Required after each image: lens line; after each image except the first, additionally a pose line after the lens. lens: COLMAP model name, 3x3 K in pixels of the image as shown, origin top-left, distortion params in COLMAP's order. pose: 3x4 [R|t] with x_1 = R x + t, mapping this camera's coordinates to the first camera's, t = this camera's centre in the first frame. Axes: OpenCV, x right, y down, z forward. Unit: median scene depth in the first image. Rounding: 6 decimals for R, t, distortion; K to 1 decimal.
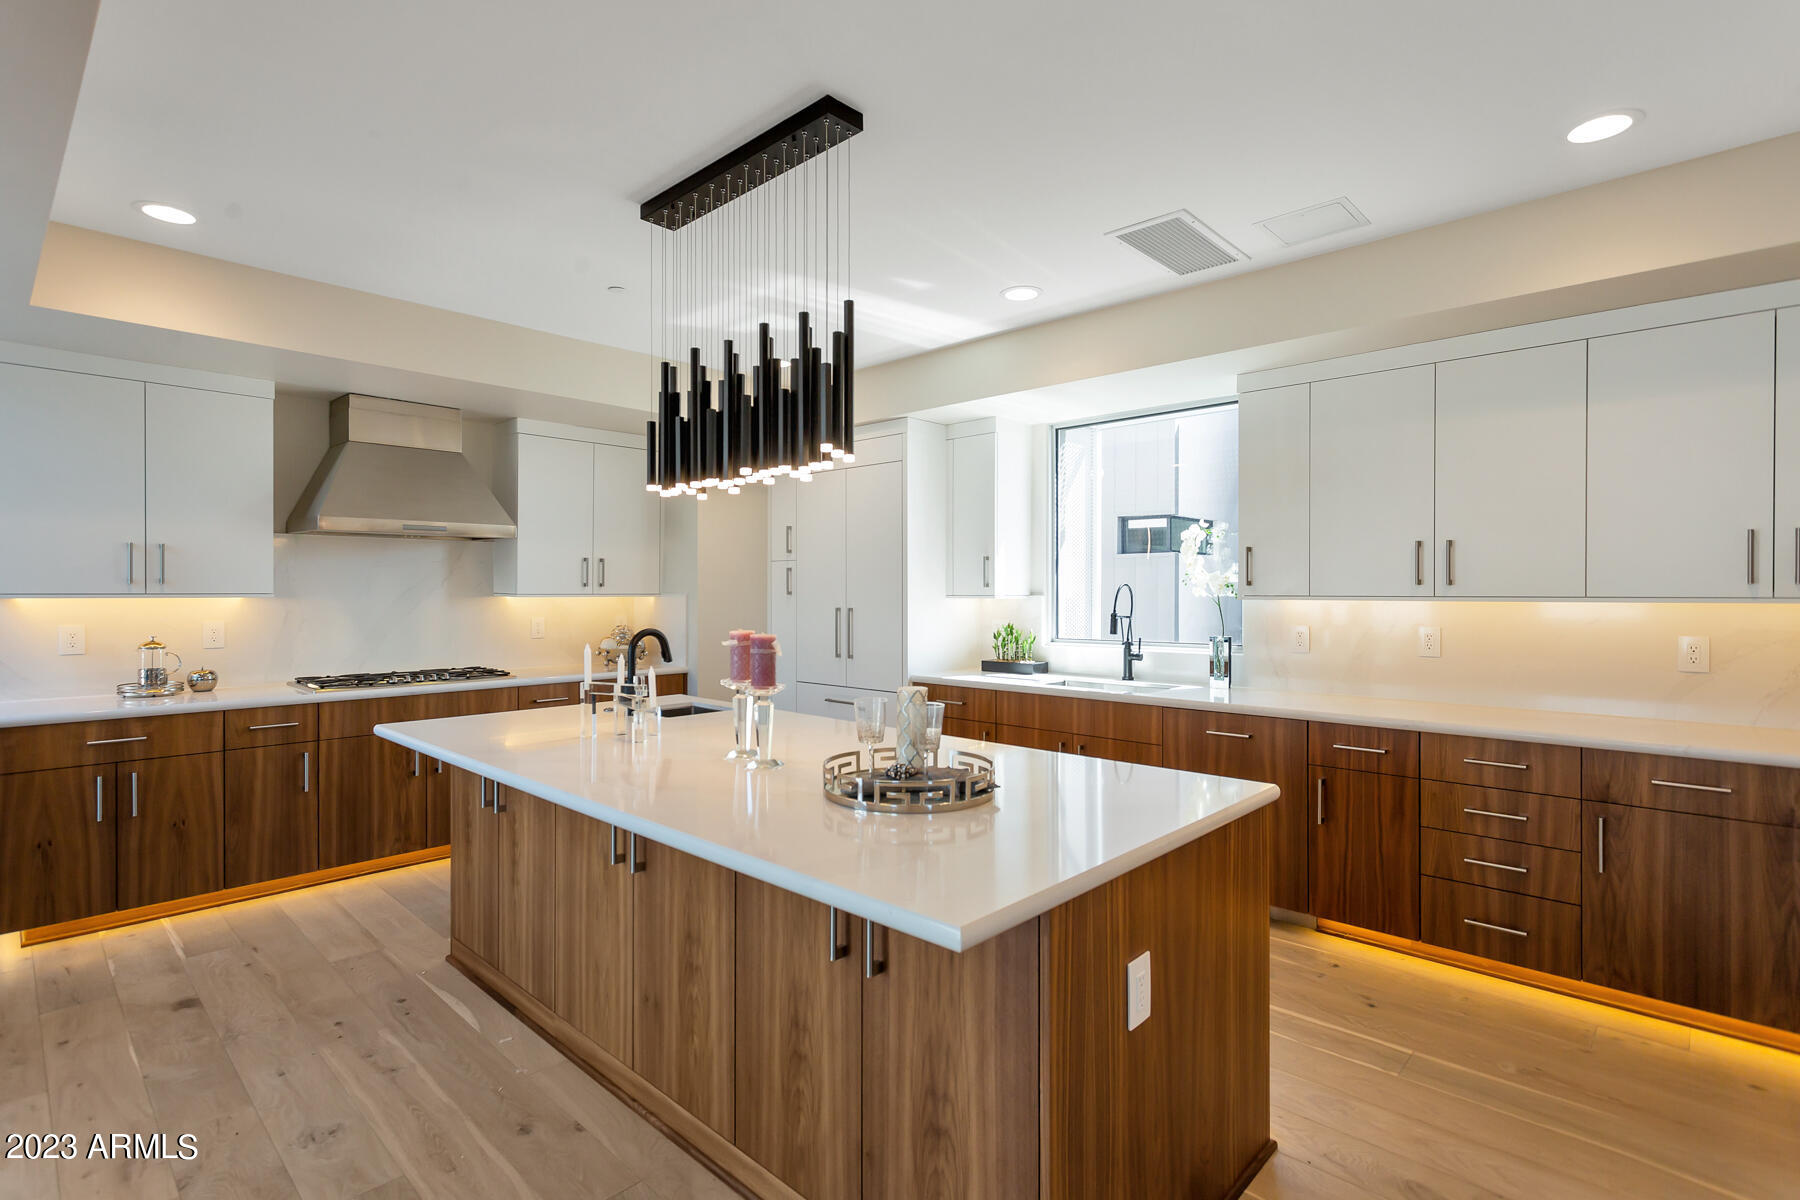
lens RADIAL K [[861.5, 0, 902.3], [0, 861.5, 602.3], [0, 0, 1]] dist [0.015947, -0.000066]
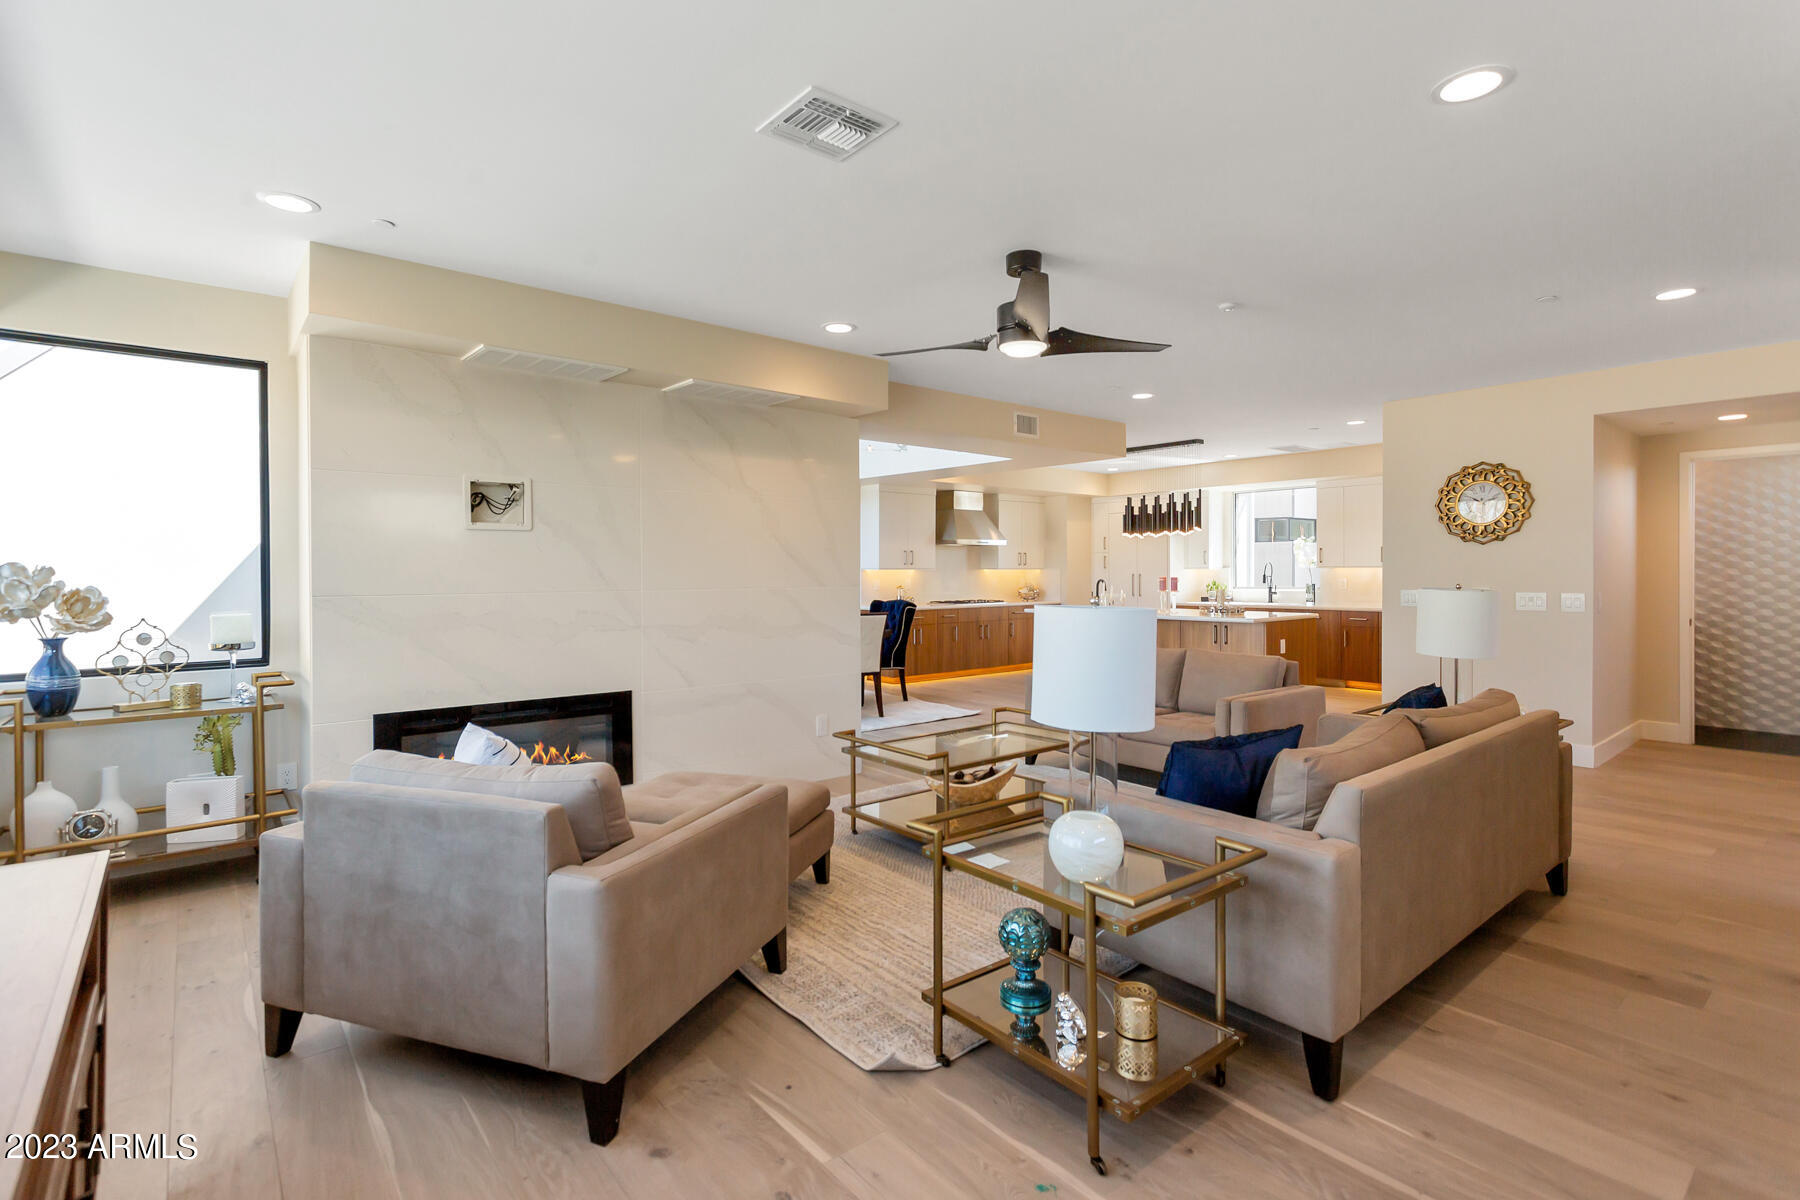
lens RADIAL K [[861.5, 0, 897.9], [0, 861.5, 581.6], [0, 0, 1]] dist [0.015947, -0.000066]
pose [[0.992312, -0.004357, -0.123682, -0.464882], [0.004766, 0.999984, 0.003012, 0.019986], [0.123667, -0.003578, 0.992317, -1.495823]]
